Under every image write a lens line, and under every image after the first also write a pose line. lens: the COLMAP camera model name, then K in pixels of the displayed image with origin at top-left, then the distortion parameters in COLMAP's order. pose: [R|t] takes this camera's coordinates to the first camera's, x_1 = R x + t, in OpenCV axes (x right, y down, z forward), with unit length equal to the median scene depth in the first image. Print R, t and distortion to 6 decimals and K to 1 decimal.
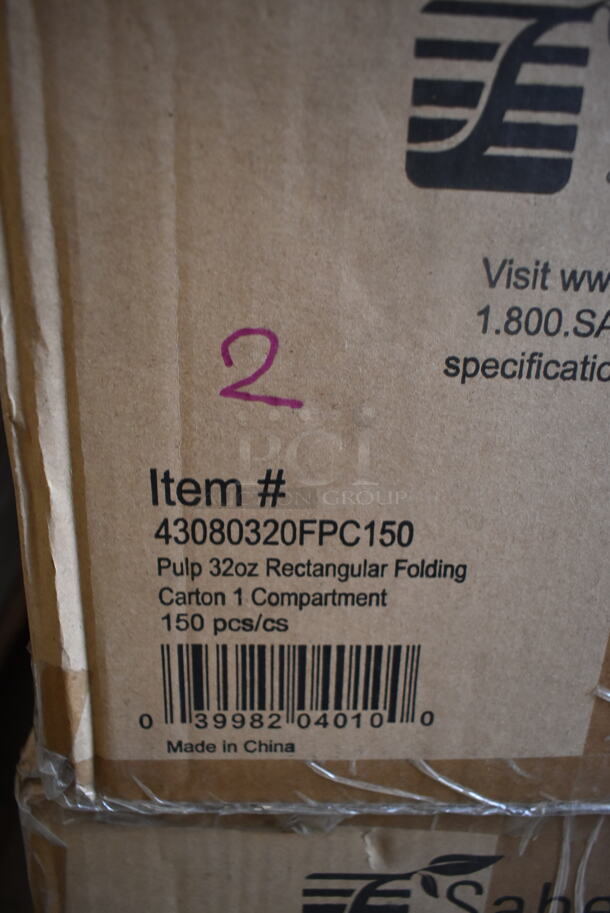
lens RADIAL K [[692.3, 0, 309.4], [0, 692.3, 451.4], [0, 0, 1]] dist [-0.021616, 0.006869]
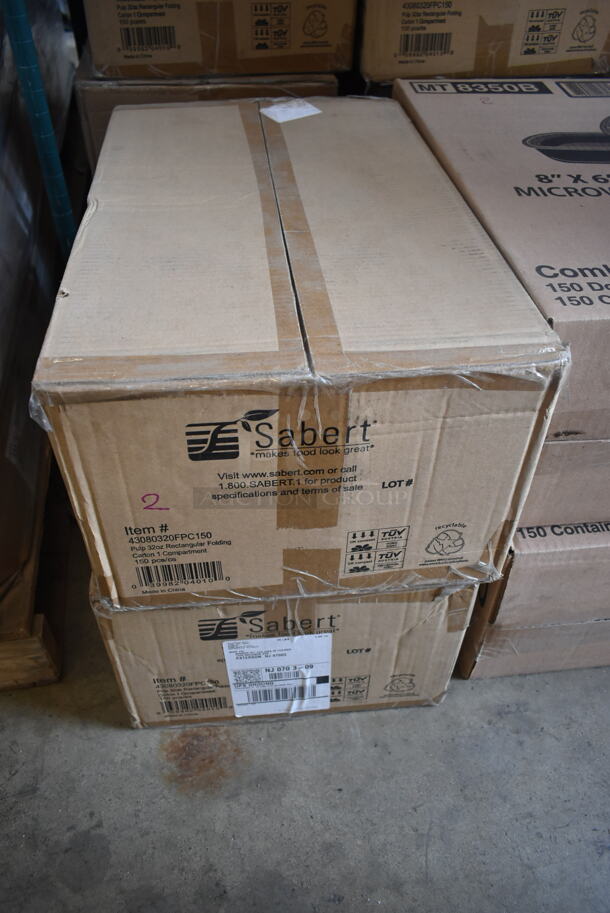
lens RADIAL K [[692.3, 0, 305.5], [0, 692.3, 455.4], [0, 0, 1]] dist [-0.021616, 0.006869]
pose [[0.997263, -0.064151, 0.036770, 0.466517], [0.044339, 0.916780, 0.396924, -1.387843], [-0.059173, -0.394207, 0.917115, -1.697551]]
